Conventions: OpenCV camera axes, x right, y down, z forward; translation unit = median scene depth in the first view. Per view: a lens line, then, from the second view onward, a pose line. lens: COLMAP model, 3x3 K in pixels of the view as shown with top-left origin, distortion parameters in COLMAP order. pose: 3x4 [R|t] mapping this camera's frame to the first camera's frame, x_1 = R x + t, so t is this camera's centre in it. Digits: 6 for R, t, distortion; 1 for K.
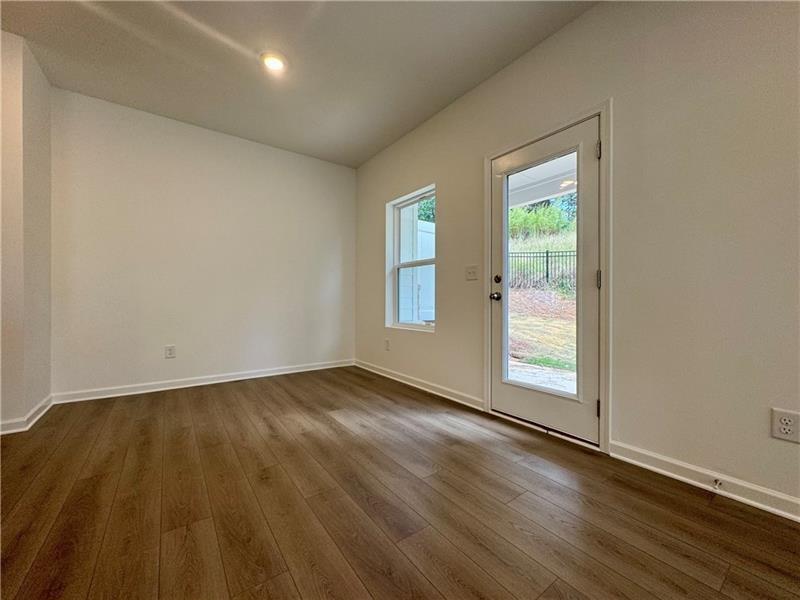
lens RADIAL K [[319.1, 0, 399.8], [0, 319.1, 299.6], [0, 0, 1]] dist [0.002610, 0.000288]
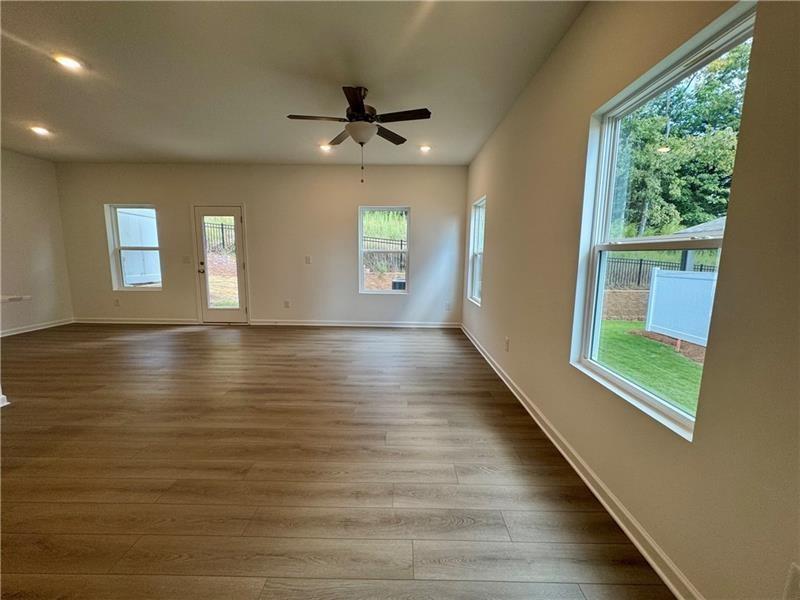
lens RADIAL K [[319.1, 0, 400.4], [0, 319.1, 298.0], [0, 0, 1]] dist [0.002610, 0.000288]
pose [[0.594451, -0.102429, 0.797582, -0.519486], [-0.008494, 0.990999, 0.133599, -0.104241], [-0.804087, -0.086193, 0.588230, -1.115506]]
